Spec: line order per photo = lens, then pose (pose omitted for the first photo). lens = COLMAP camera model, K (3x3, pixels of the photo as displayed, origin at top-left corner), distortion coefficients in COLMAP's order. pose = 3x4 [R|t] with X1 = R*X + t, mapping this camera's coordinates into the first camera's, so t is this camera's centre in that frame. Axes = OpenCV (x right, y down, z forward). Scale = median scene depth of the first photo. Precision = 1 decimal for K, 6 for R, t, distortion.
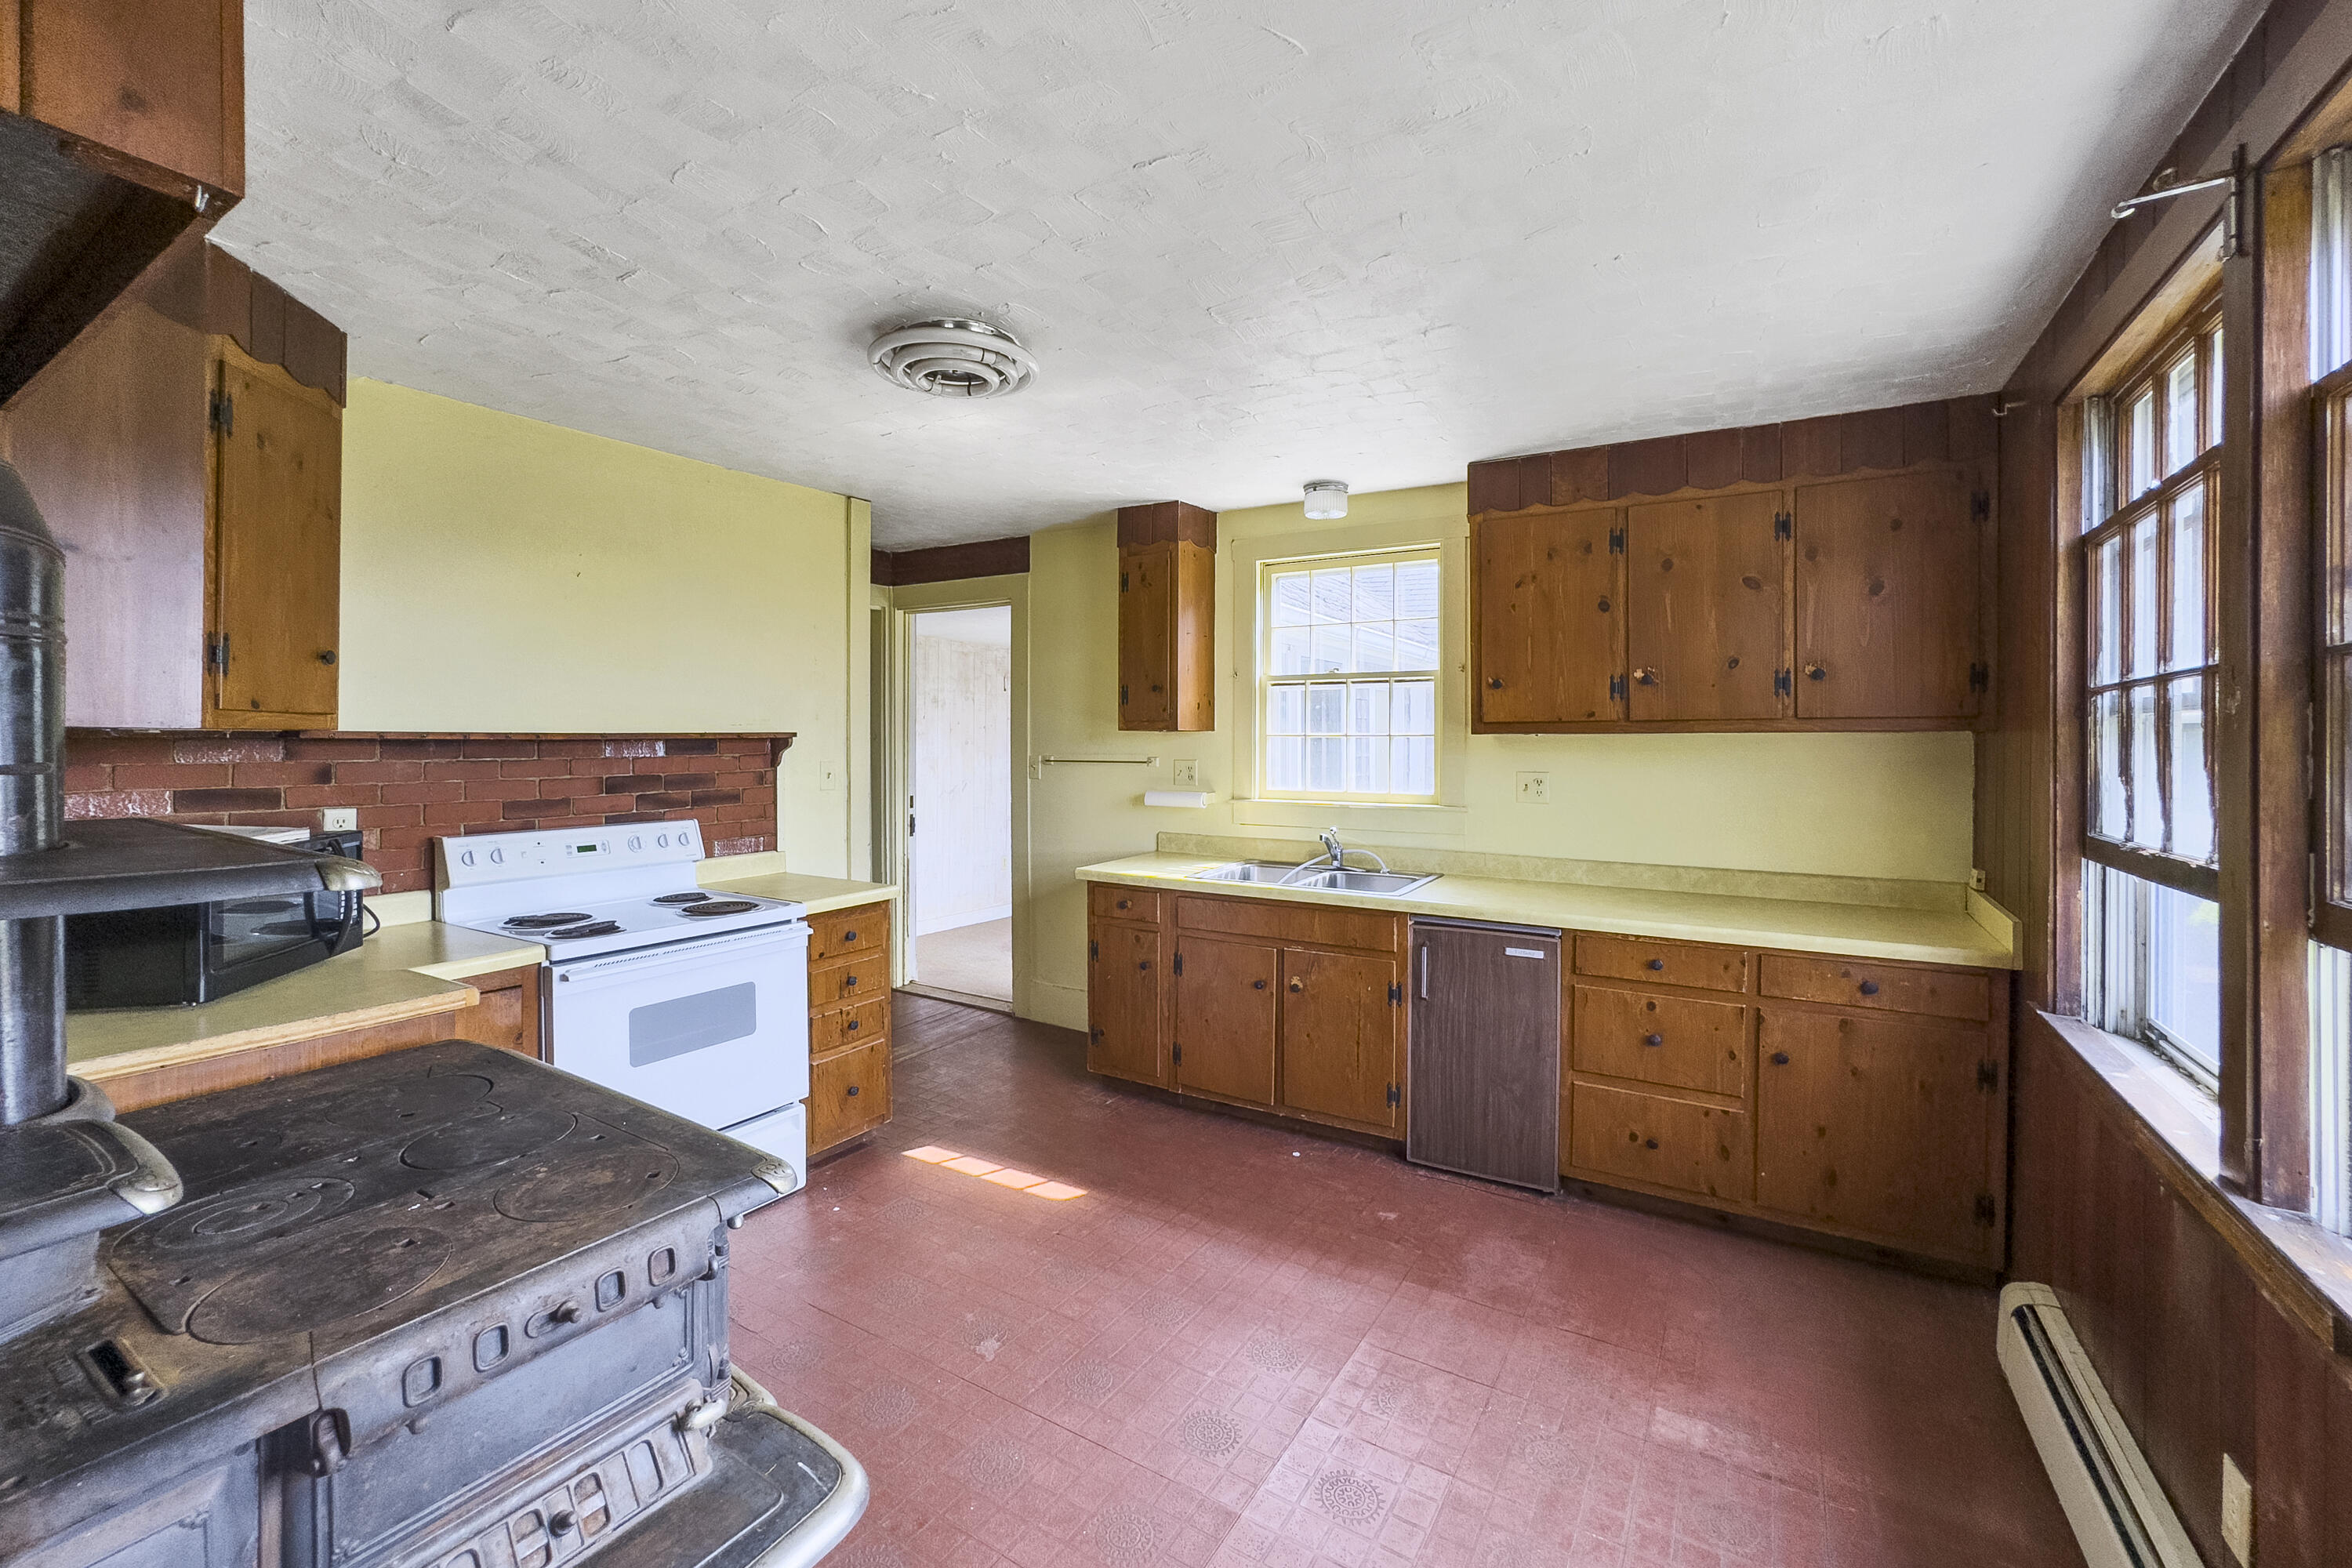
lens RADIAL K [[960.0, 0, 1177.6], [0, 960.0, 730.5], [0, 0, 1]] dist [0.000341, 0.013378]
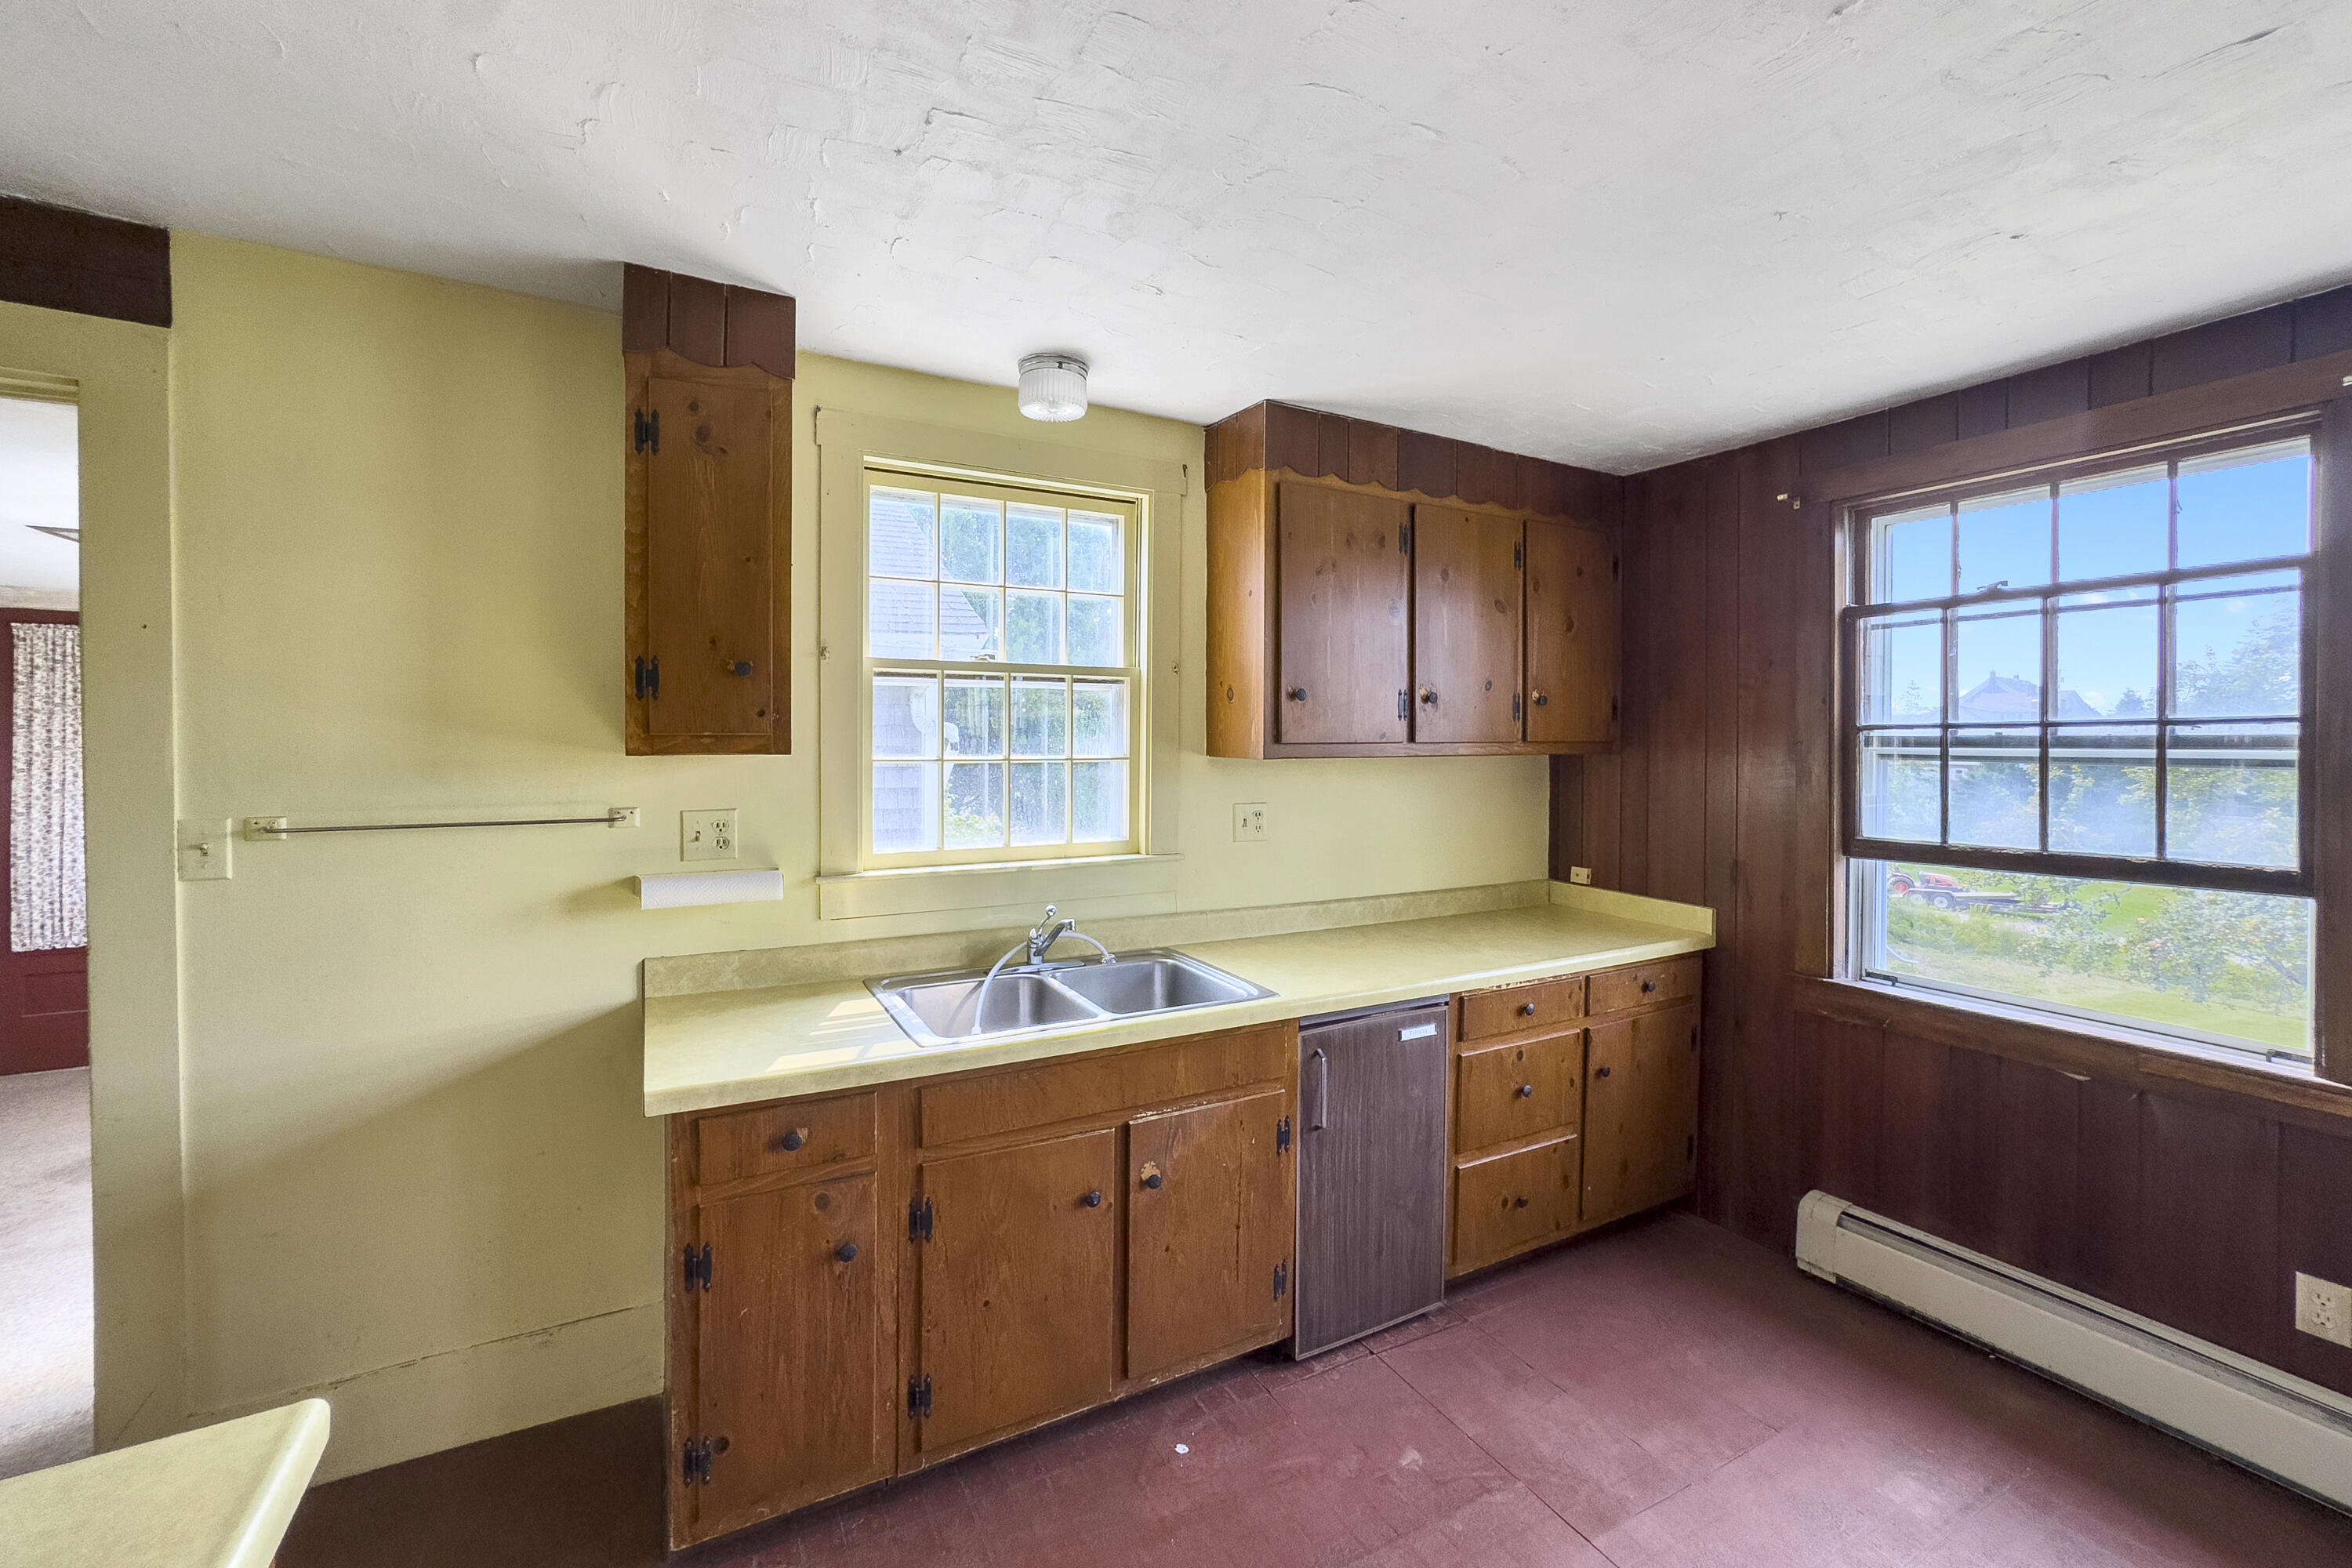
lens RADIAL K [[966.6, 0, 1177.4], [0, 966.6, 752.2], [0, 0, 1]] dist [-0.023838, 0.013525]
pose [[0.518683, -0.008881, 0.854920, -0.405881], [-0.007072, 0.999867, 0.014677, -0.012719], [-0.854937, -0.013659, 0.518552, 0.707300]]
